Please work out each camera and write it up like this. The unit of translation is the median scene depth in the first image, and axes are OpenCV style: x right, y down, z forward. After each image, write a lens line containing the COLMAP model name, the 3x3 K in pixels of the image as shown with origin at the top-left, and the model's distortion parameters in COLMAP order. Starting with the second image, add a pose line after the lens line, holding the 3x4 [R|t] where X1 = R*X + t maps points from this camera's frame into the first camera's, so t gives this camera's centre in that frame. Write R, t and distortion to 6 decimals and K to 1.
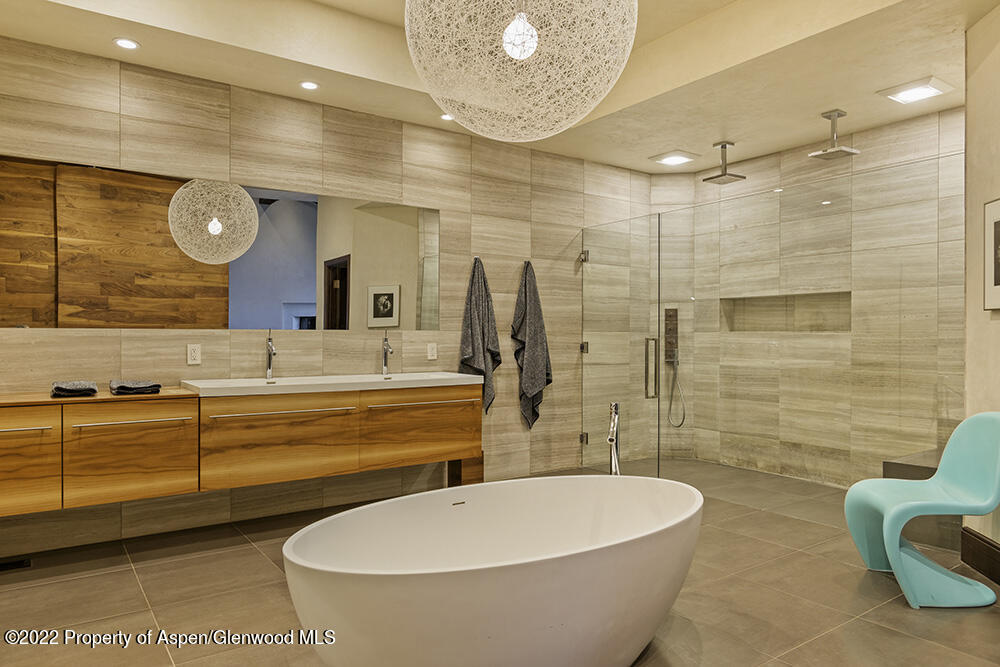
lens RADIAL K [[648.8, 0, 500.0], [0, 648.8, 333.5], [0, 0, 1]] dist [0.000051, 0.000376]
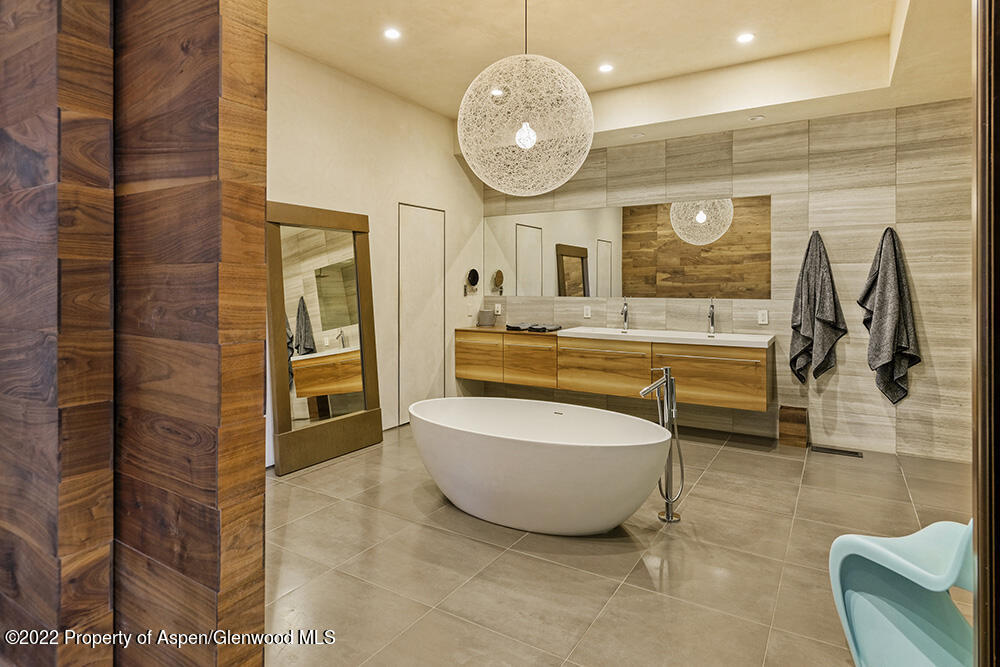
lens RADIAL K [[553.6, 0, 498.8], [0, 553.6, 276.0], [0, 0, 1]] dist [0.002977, 0.000621]
pose [[0.387339, -0.009649, -0.921887, 0.597798], [0.007519, 0.999945, -0.007306, -0.040638], [0.921907, -0.004101, 0.387390, 0.161746]]
